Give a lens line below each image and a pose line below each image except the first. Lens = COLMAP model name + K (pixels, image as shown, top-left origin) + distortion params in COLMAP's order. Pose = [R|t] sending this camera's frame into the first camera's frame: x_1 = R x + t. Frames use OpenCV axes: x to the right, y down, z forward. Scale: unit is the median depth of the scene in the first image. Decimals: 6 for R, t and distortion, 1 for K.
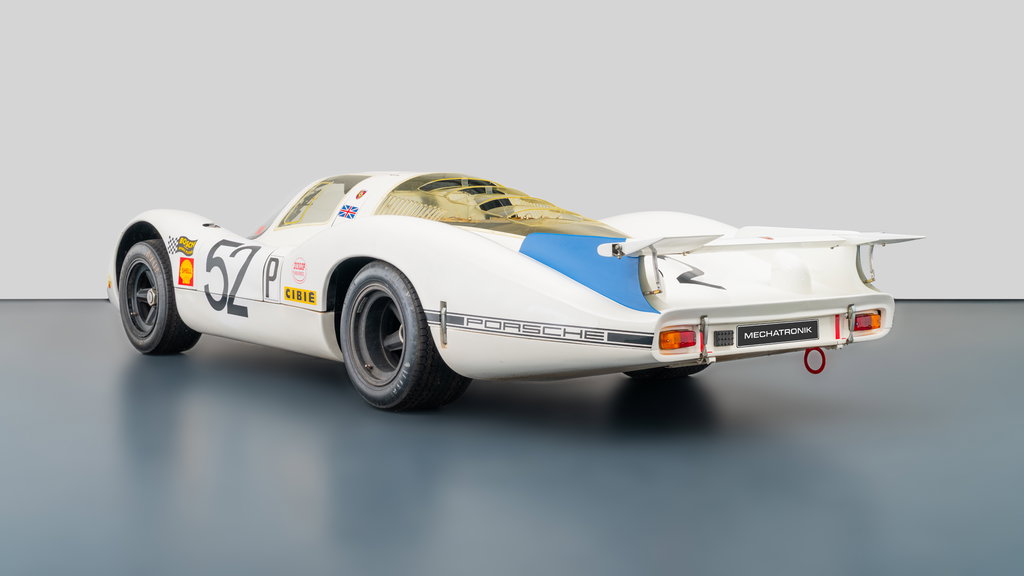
lens RADIAL K [[1561.8, 0, 512.9], [0, 1561.8, 287.1], [0, 0, 1]] dist [-0.032152, 0.000000]
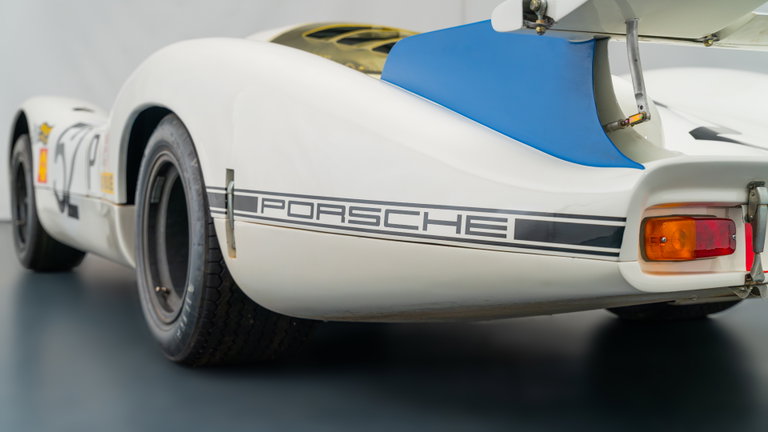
lens RADIAL K [[1047.0, 0, 379.4], [0, 1047.0, 217.5], [0, 0, 1]] dist [0.010024, 0.000000]
pose [[0.982685, 0.009579, -0.185037, 0.065723], [-0.013851, 0.999666, -0.021809, 0.030223], [0.184767, 0.023994, 0.982489, 0.613719]]
